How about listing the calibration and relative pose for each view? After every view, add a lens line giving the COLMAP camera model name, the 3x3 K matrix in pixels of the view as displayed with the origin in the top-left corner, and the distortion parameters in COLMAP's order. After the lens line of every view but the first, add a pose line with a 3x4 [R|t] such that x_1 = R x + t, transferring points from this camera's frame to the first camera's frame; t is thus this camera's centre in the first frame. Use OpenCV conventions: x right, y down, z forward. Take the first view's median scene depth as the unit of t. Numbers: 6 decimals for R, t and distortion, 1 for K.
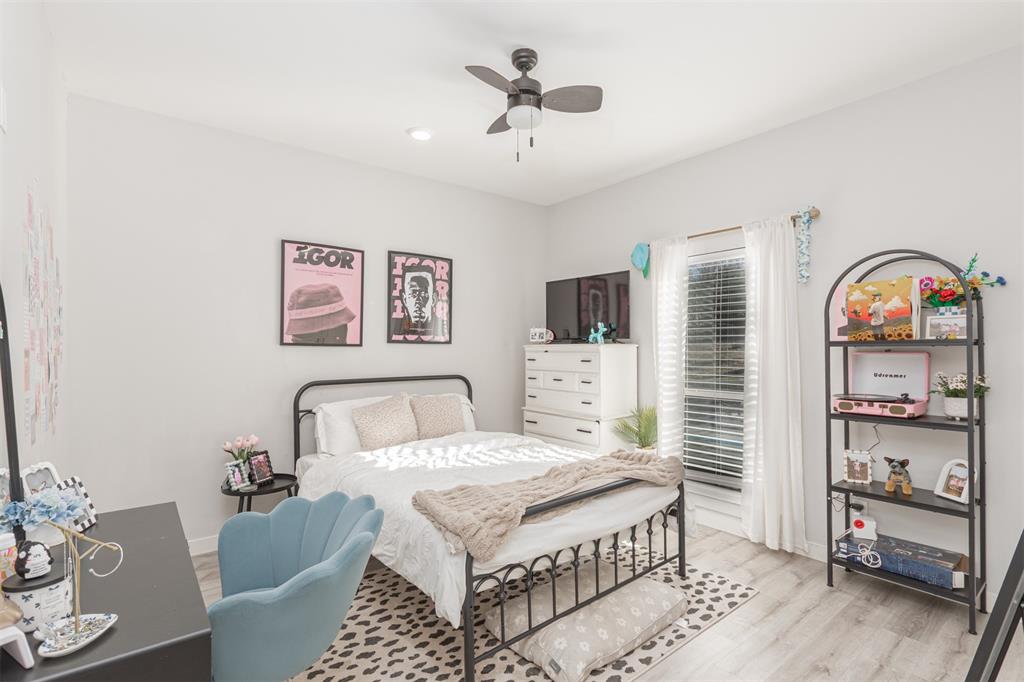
lens RADIAL K [[491.5, 0, 515.6], [0, 491.5, 345.7], [0, 0, 1]] dist [0.004873, -0.003434]
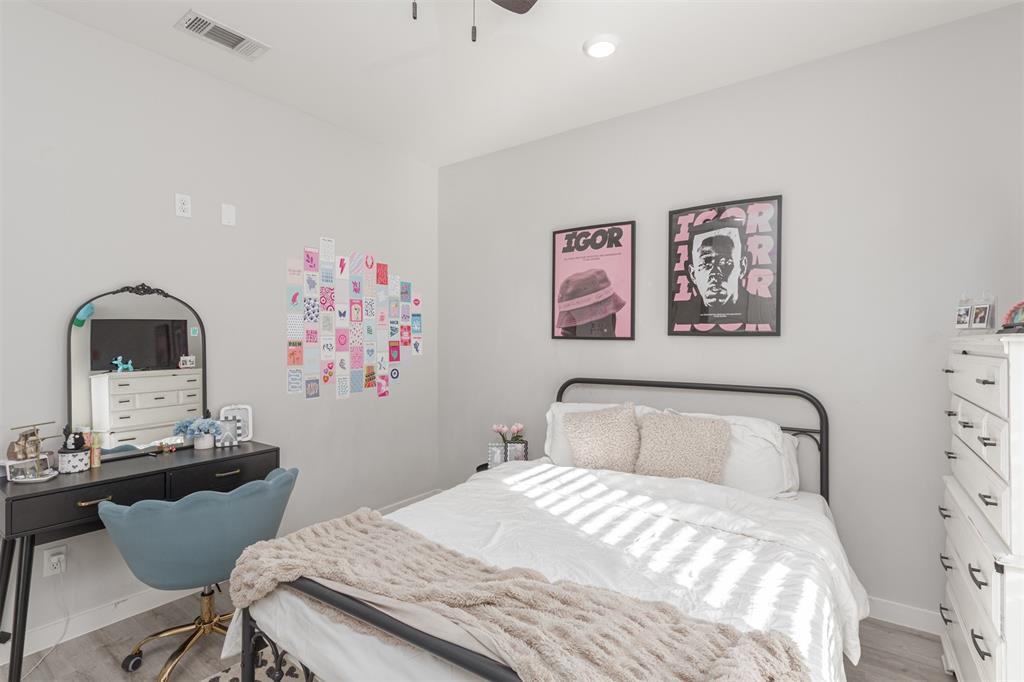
lens RADIAL K [[491.5, 0, 512.6], [0, 491.5, 335.9], [0, 0, 1]] dist [0.004873, -0.003434]
pose [[0.269166, -0.005485, -0.963078, 0.392972], [0.000580, 0.999985, -0.005534, -0.000645], [0.963094, 0.000931, 0.269165, 0.568300]]
